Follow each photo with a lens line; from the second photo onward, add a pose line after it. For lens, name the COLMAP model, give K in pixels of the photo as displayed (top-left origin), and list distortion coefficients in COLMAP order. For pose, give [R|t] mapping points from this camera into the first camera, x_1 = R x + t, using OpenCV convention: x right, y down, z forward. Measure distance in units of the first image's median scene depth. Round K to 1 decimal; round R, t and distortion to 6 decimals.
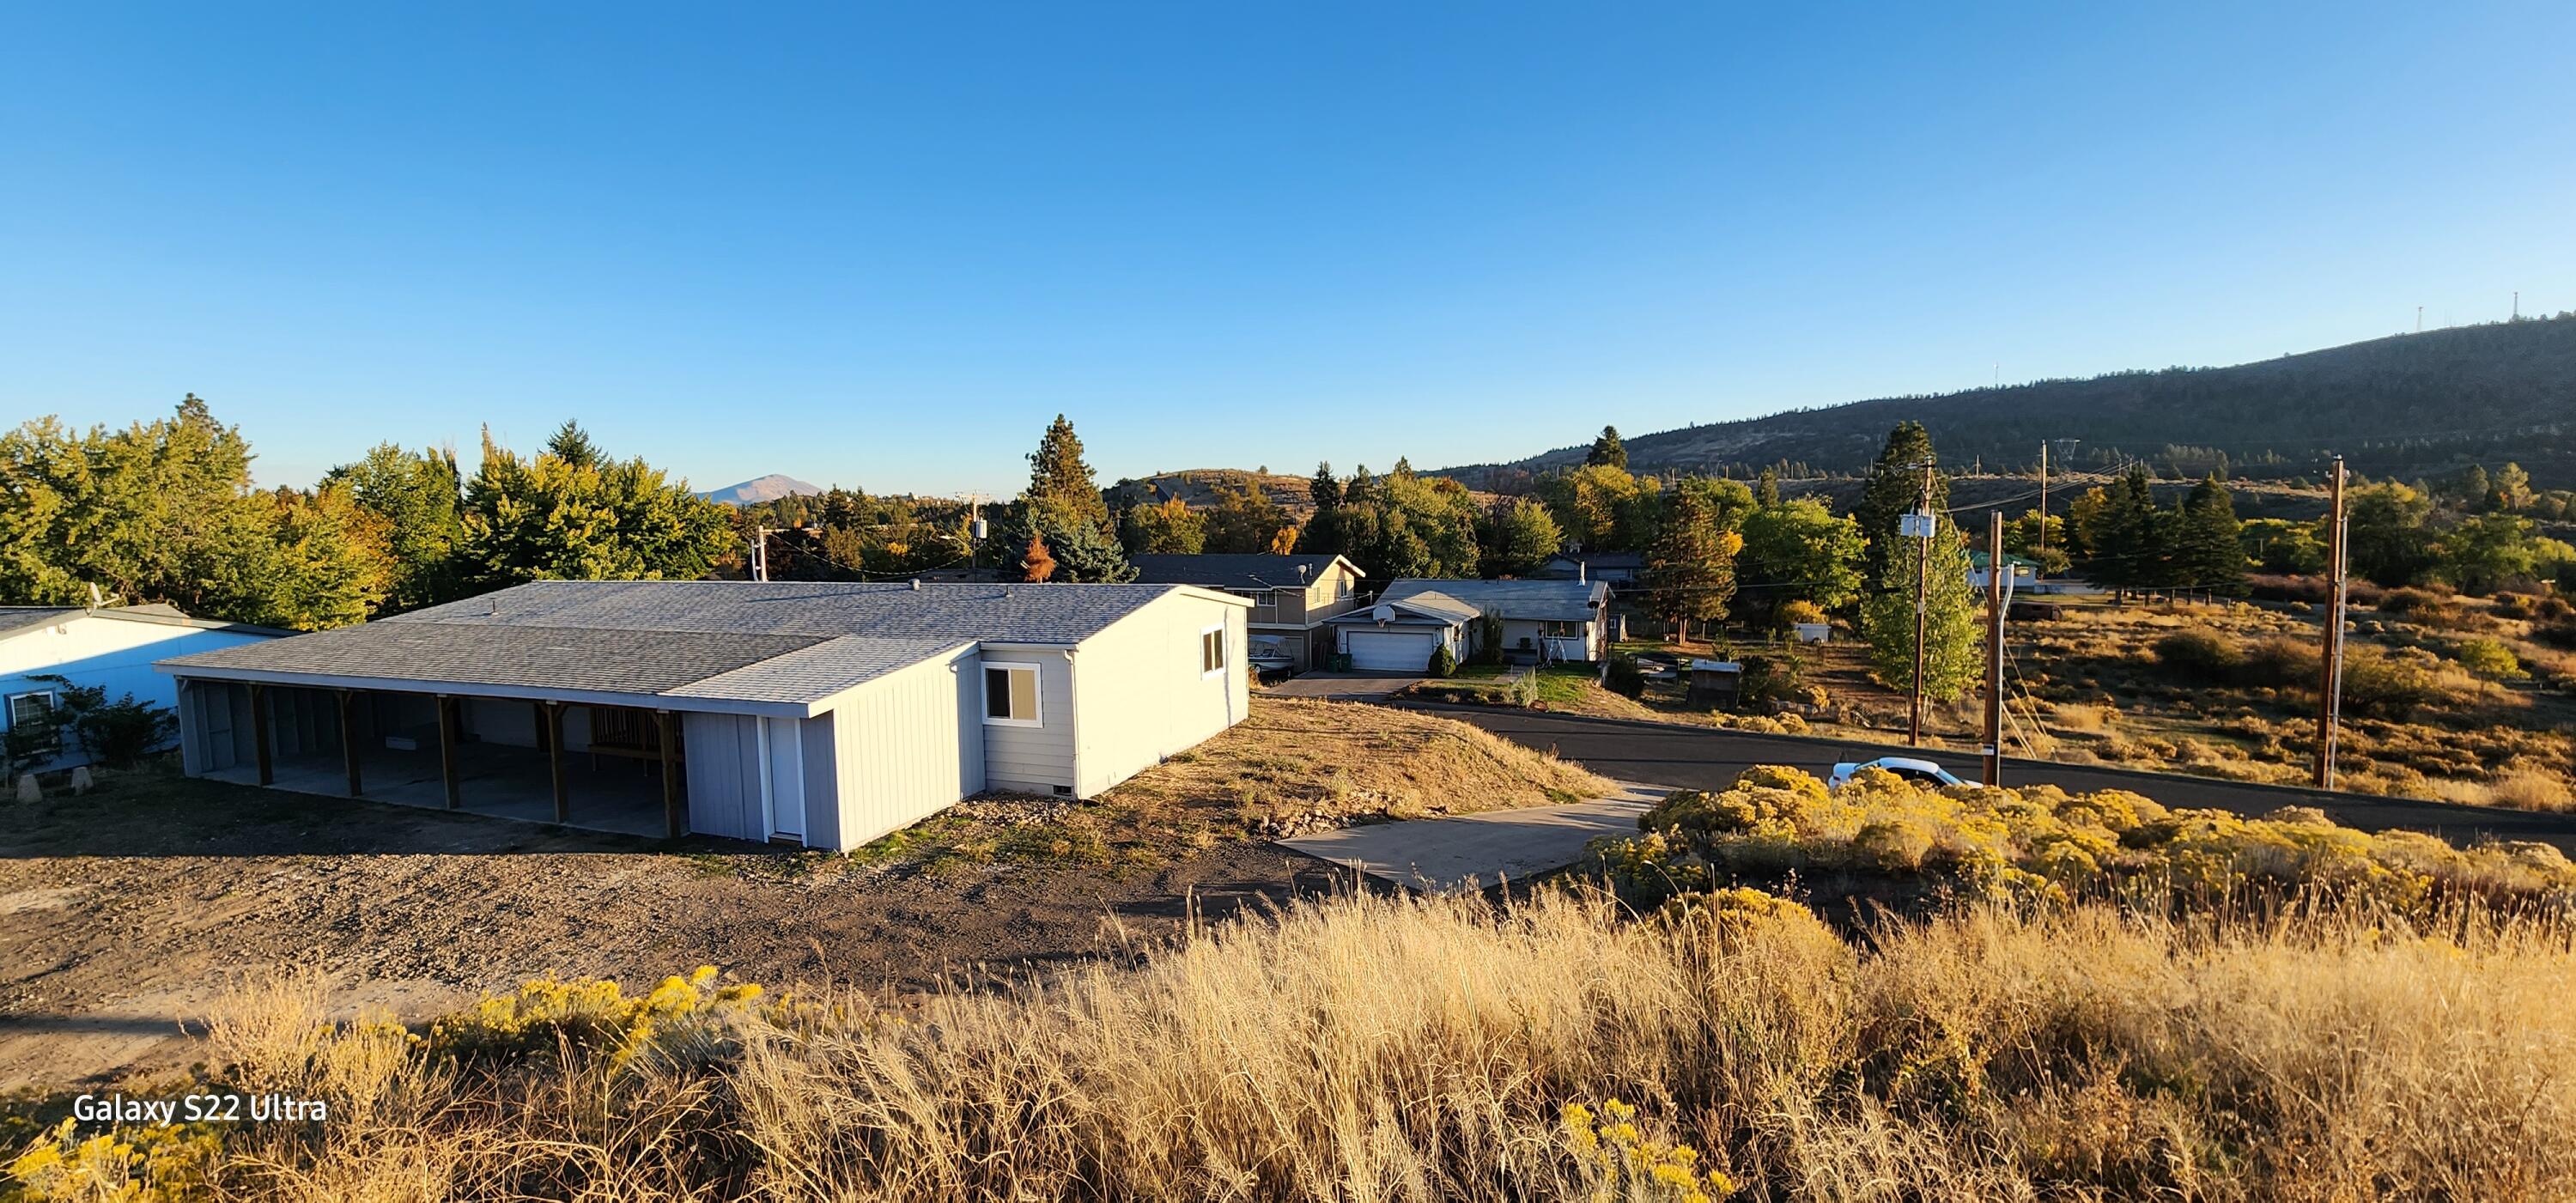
lens RADIAL K [[1057.7, 0, 1285.5], [0, 1057.7, 584.8], [0, 0, 1]] dist [-0.000970, -0.000300]
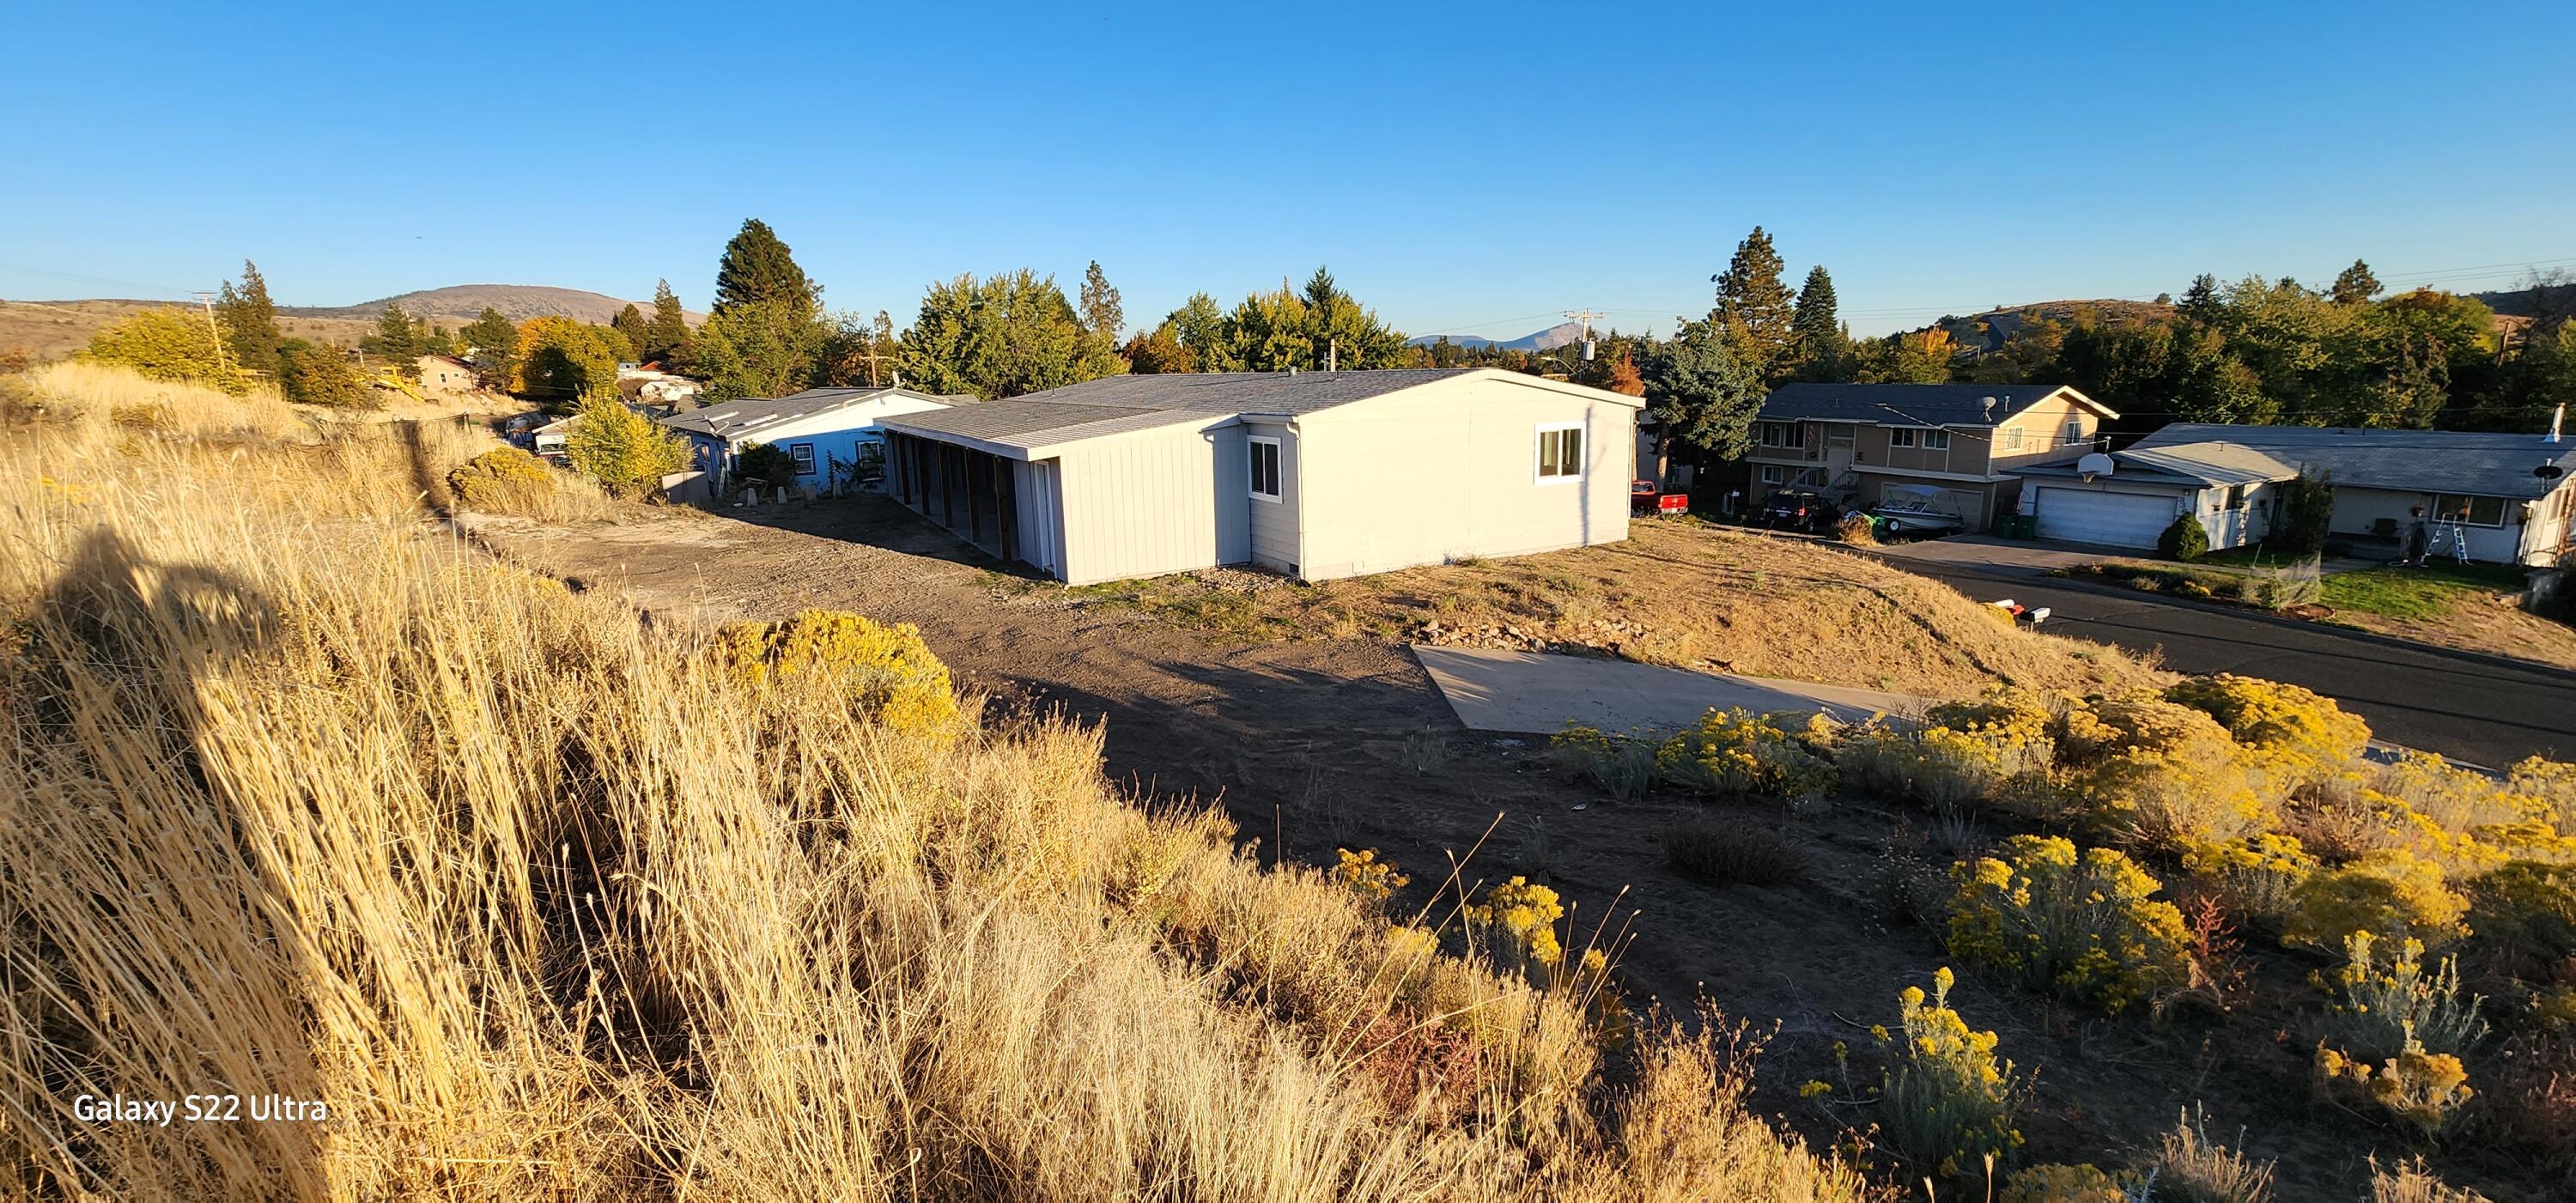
lens RADIAL K [[1057.7, 0, 1285.5], [0, 1057.7, 584.8], [0, 0, 1]] dist [-0.000970, -0.000300]
pose [[0.756954, 0.133162, -0.639757, 0.156916], [-0.042215, 0.986937, 0.155477, 0.020954], [0.652103, -0.090682, 0.752687, 0.093415]]
